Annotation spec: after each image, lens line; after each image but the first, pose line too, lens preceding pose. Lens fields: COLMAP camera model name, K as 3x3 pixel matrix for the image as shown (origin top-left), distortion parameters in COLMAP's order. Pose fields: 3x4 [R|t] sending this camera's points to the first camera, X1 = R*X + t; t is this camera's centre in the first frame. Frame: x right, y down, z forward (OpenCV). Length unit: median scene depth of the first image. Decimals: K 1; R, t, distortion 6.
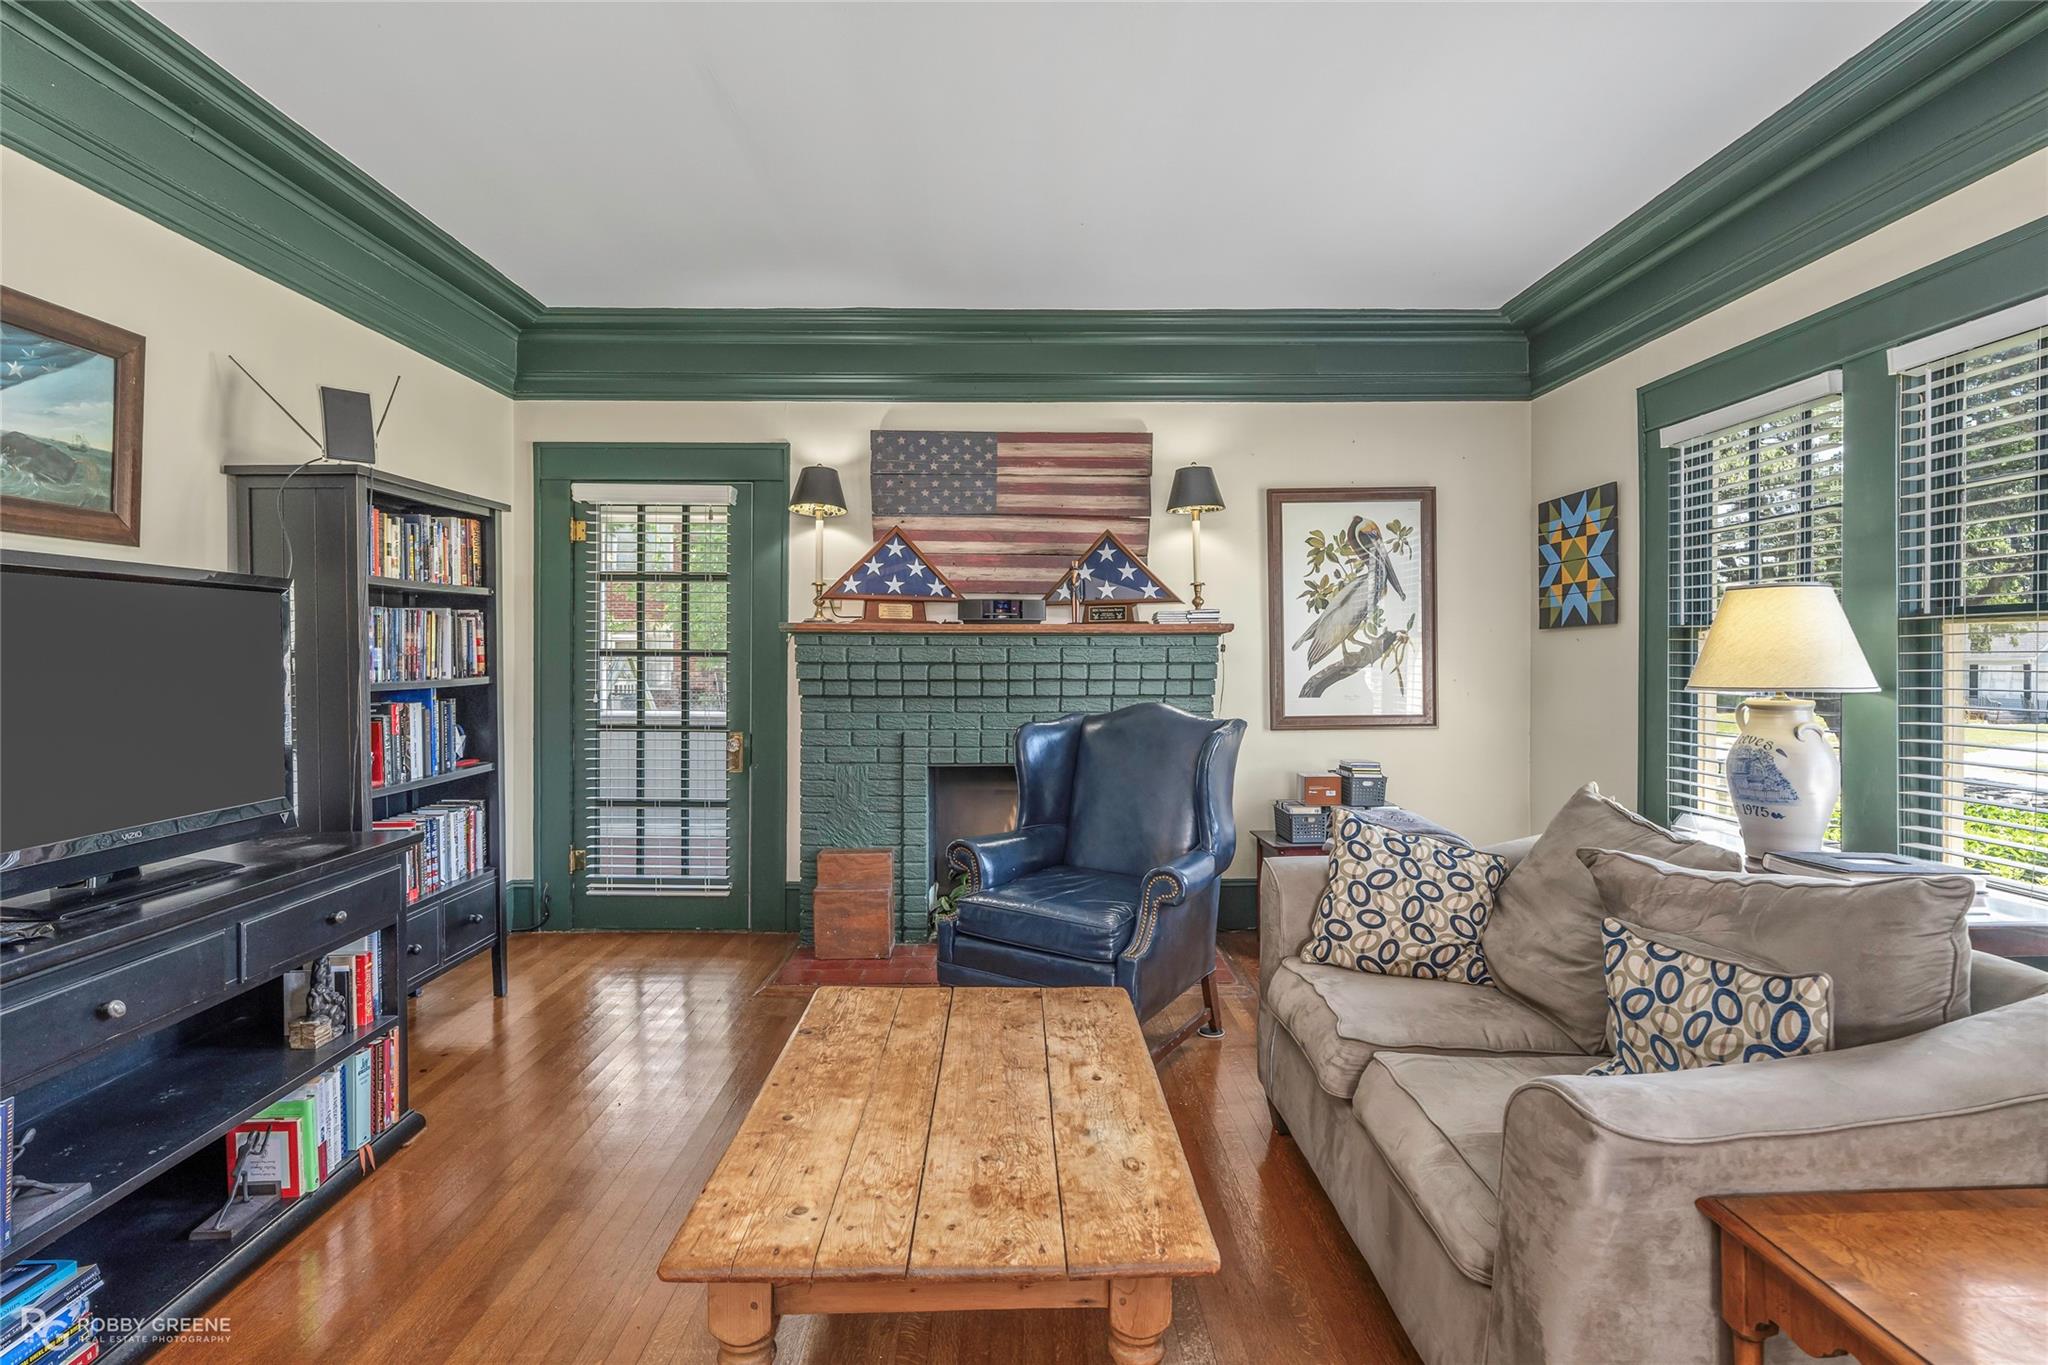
lens RADIAL K [[1019.9, 0, 1020.1], [0, 1019.9, 665.7], [0, 0, 1]] dist [-0.007029, -0.000063]
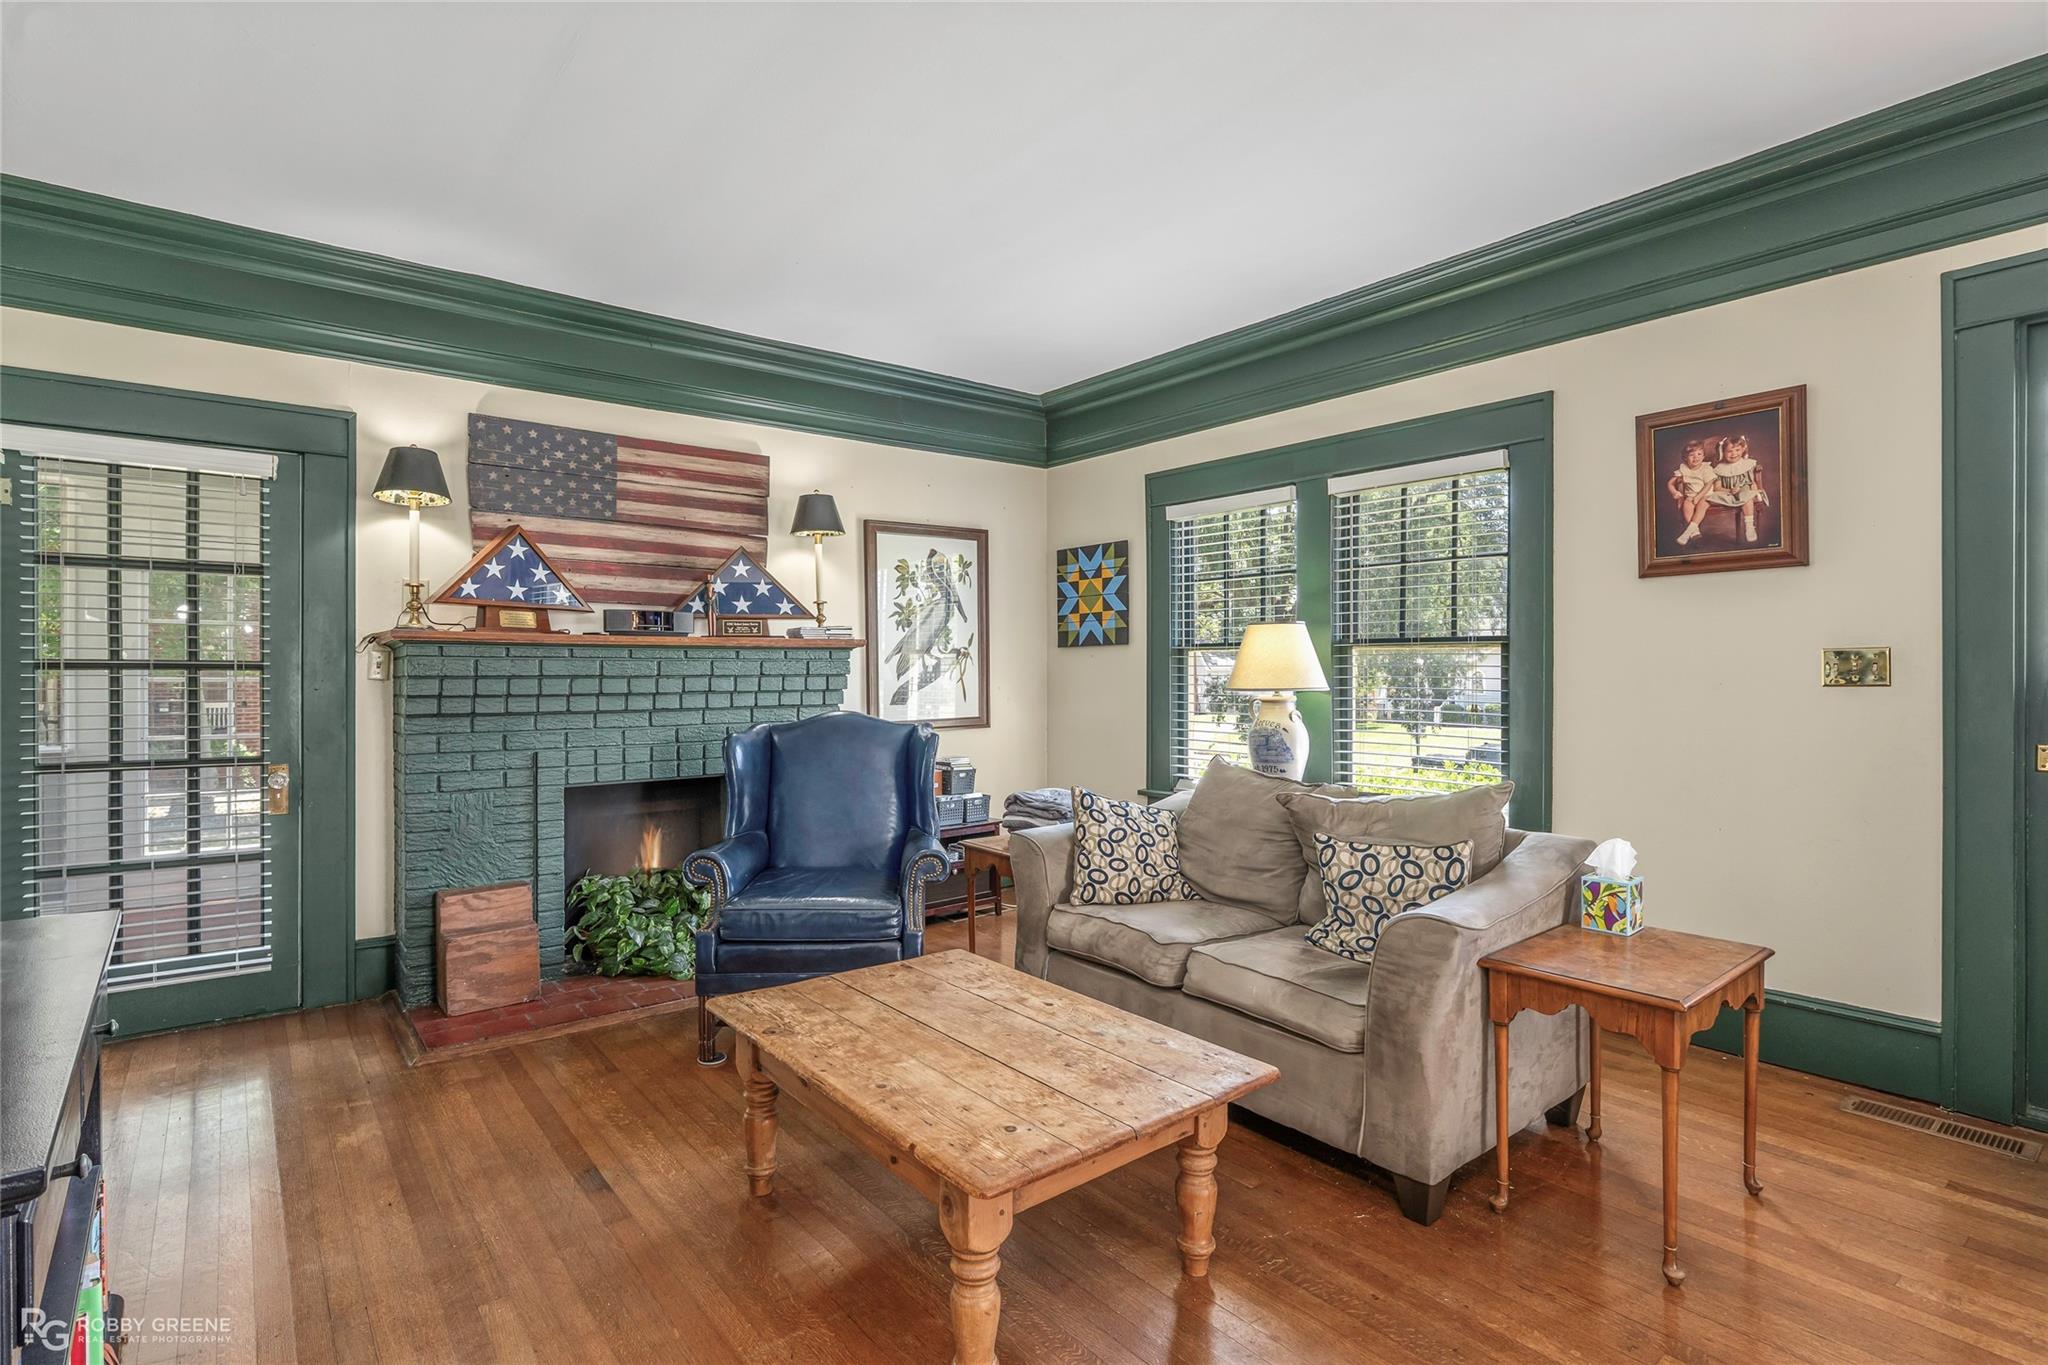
lens RADIAL K [[1019.9, 0, 1018.9], [0, 1019.9, 676.6], [0, 0, 1]] dist [-0.007029, -0.000063]
pose [[0.787283, -0.005505, 0.616567, -0.343897], [0.006892, 0.999976, 0.000128, 0.000306], [-0.616553, 0.004149, 0.787302, 0.015593]]
